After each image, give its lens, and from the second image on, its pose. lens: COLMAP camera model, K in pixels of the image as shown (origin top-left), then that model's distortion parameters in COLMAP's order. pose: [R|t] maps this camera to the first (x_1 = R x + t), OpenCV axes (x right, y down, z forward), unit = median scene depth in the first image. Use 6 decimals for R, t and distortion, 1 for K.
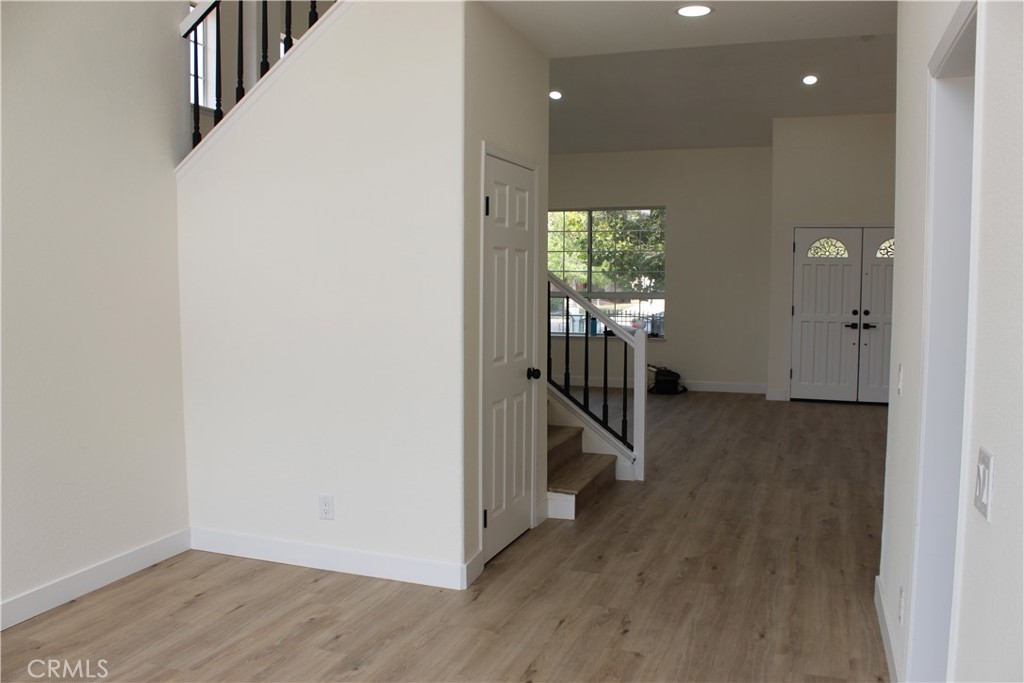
lens RADIAL K [[852.0, 0, 516.2], [0, 852.0, 341.4], [0, 0, 1]] dist [-0.121248, 0.003771]
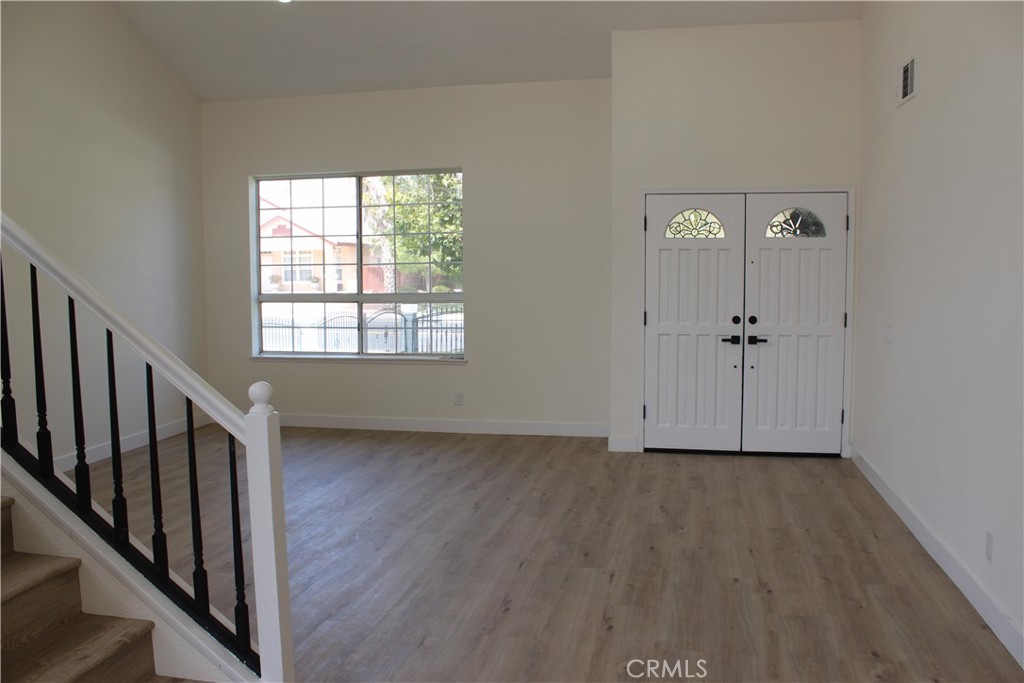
lens RADIAL K [[852.0, 0, 507.6], [0, 852.0, 344.2], [0, 0, 1]] dist [-0.121248, 0.003771]
pose [[0.990940, -0.022232, 0.132451, 0.132679], [0.020290, 0.999666, 0.015999, -0.029768], [-0.132763, -0.013167, 0.991060, 0.349753]]
